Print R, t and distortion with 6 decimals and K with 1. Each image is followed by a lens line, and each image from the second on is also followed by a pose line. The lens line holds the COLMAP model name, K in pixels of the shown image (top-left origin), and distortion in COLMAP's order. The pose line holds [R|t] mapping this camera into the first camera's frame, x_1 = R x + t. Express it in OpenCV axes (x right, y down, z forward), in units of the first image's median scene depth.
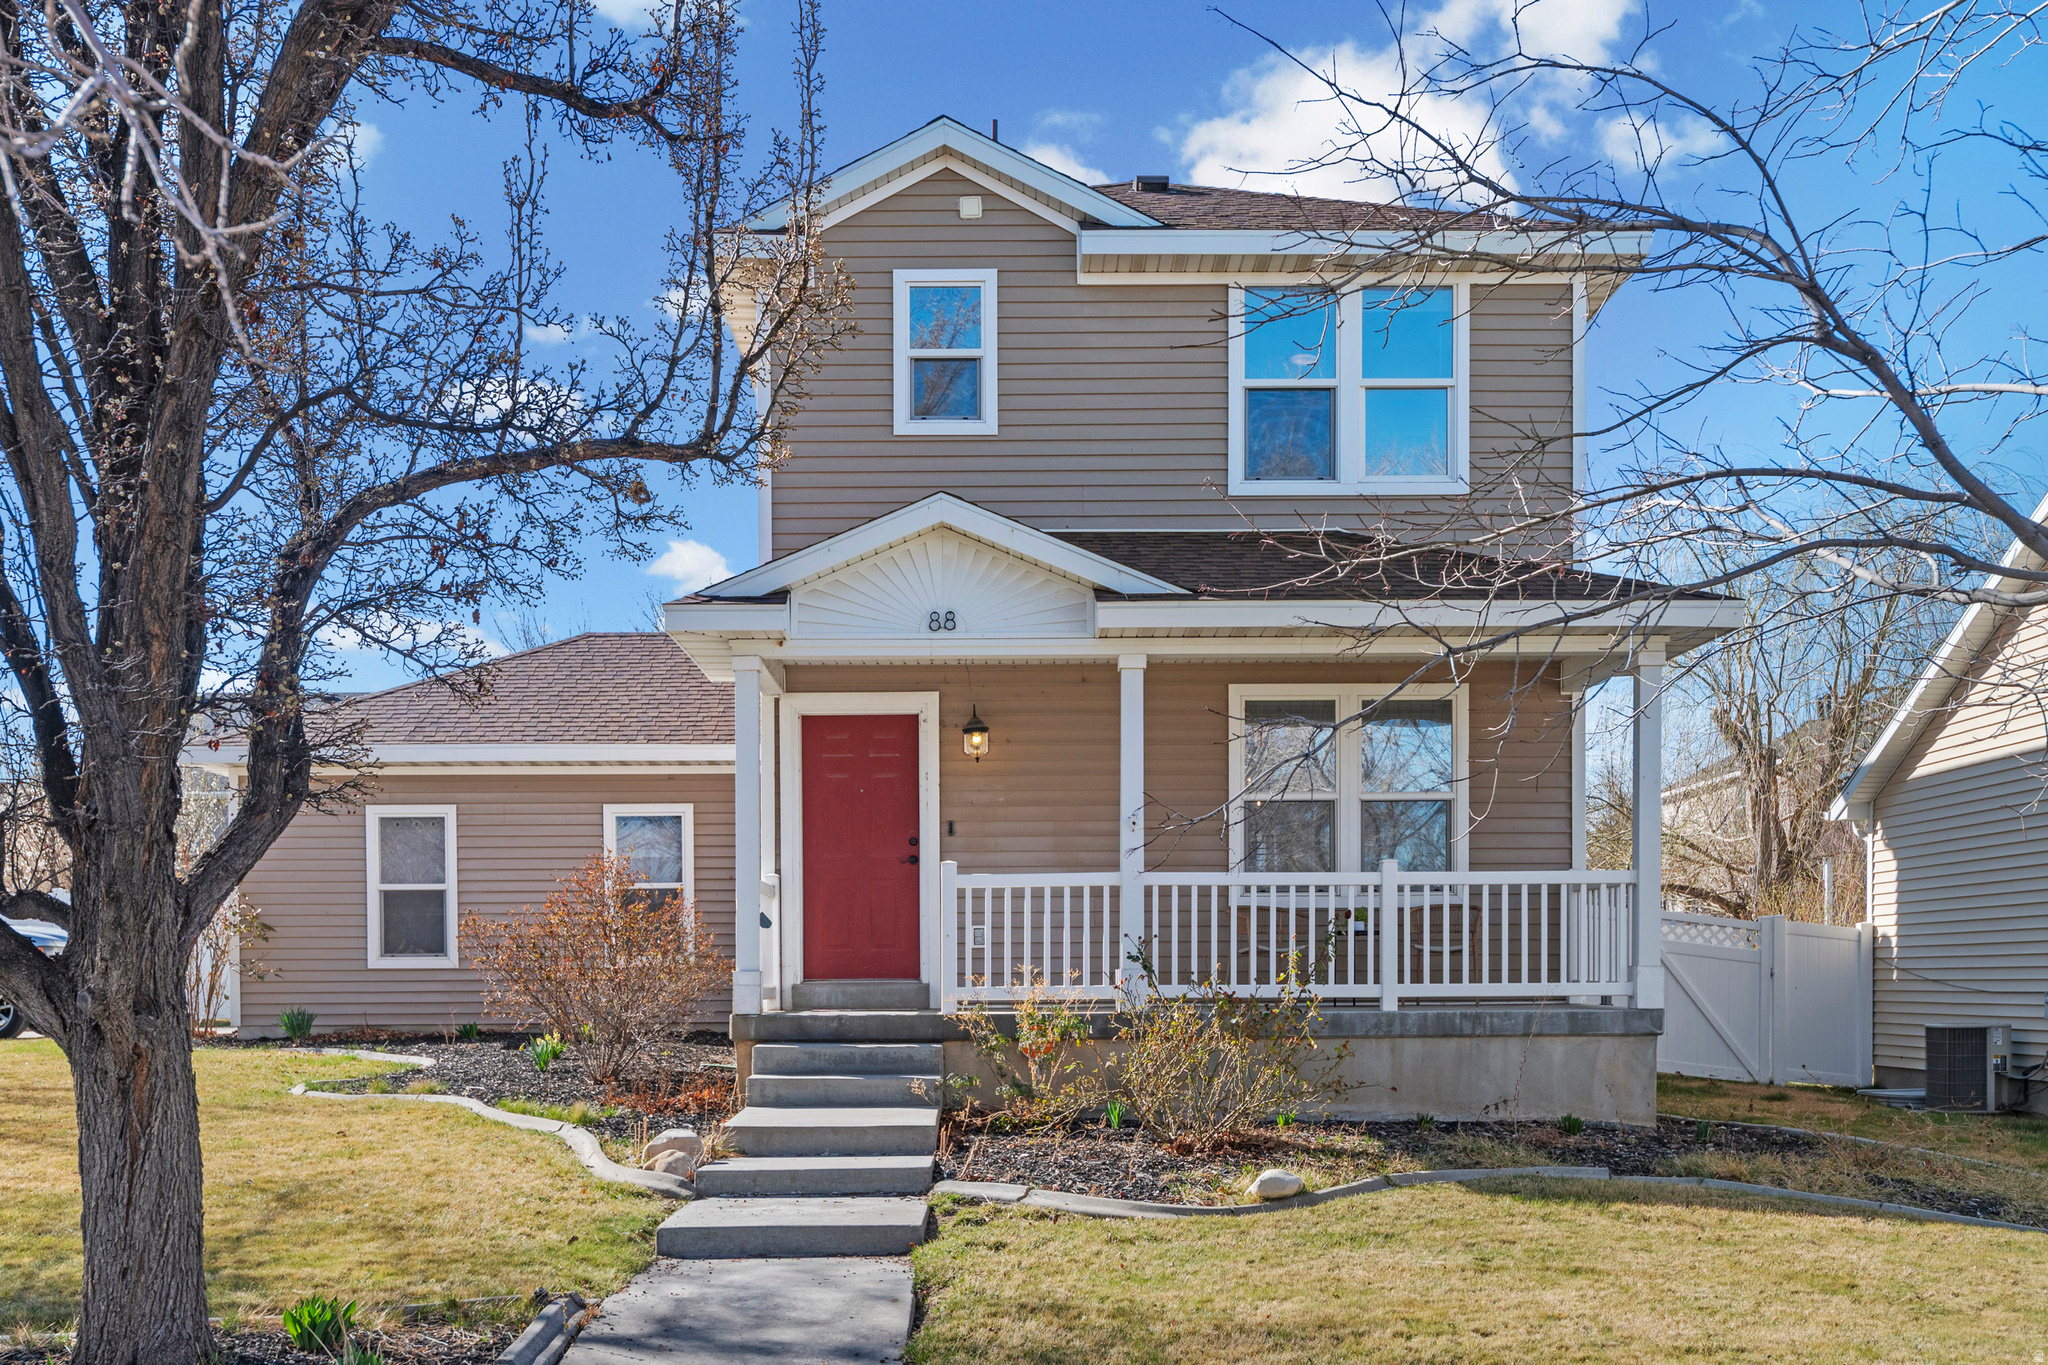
lens RADIAL K [[2057.0, 0, 1024.0], [0, 2057.0, 682.5], [0, 0, 1]] dist [-0.017873, -0.005813]
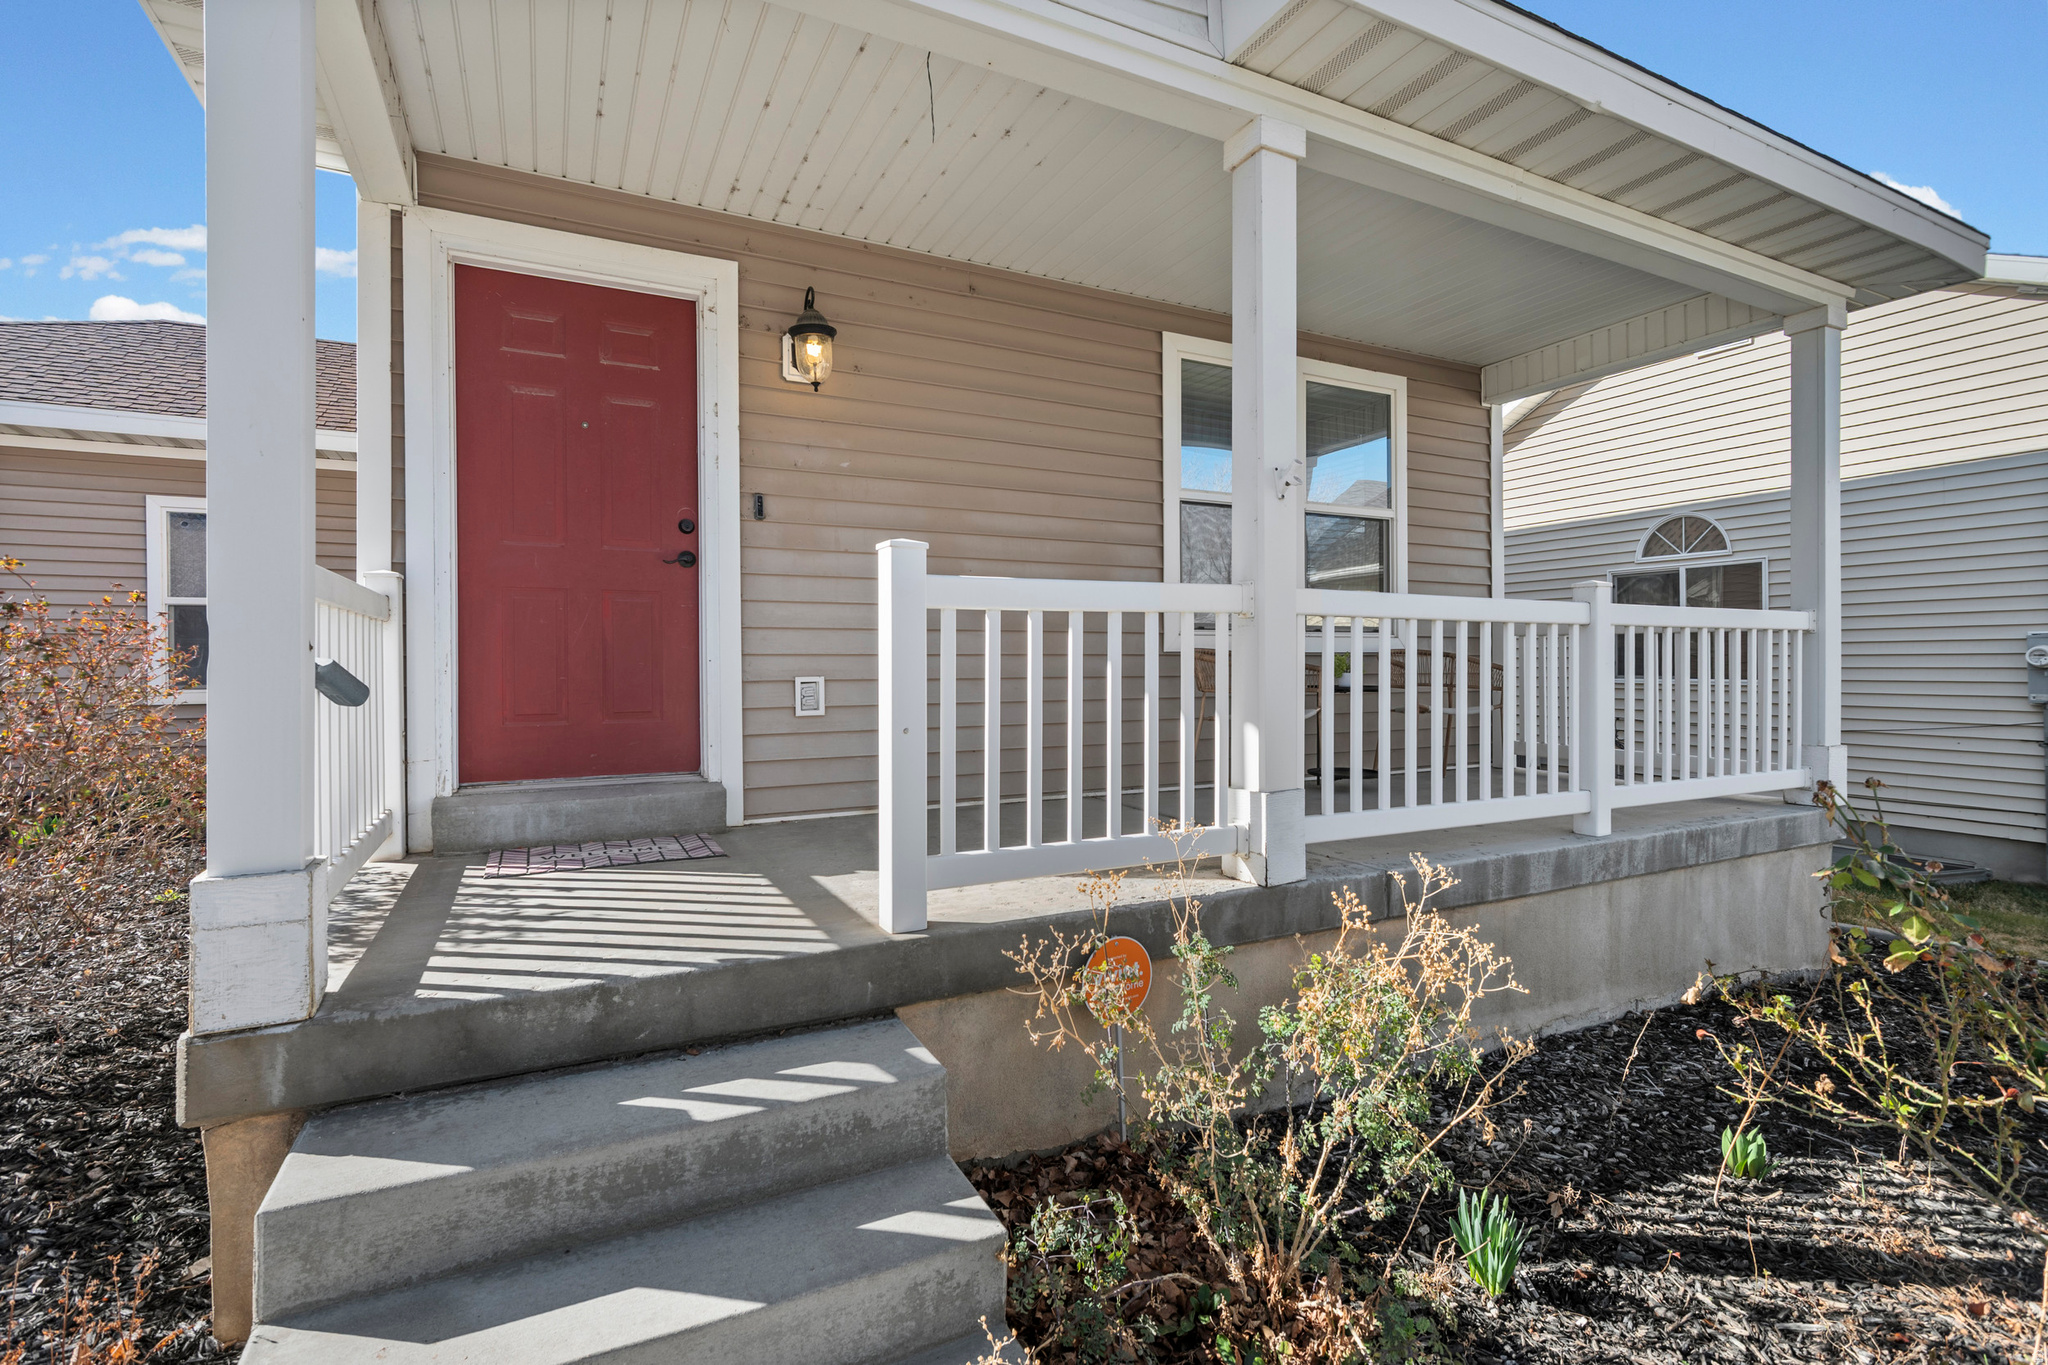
lens RADIAL K [[916.1, 0, 990.9], [0, 916.1, 648.3], [0, 0, 1]] dist [-0.000407, -0.000188]
pose [[0.904117, 0.013599, 0.427069, -0.084099], [-0.064356, 0.992426, 0.104641, 0.078122], [-0.422411, -0.122092, 0.898144, 0.732082]]
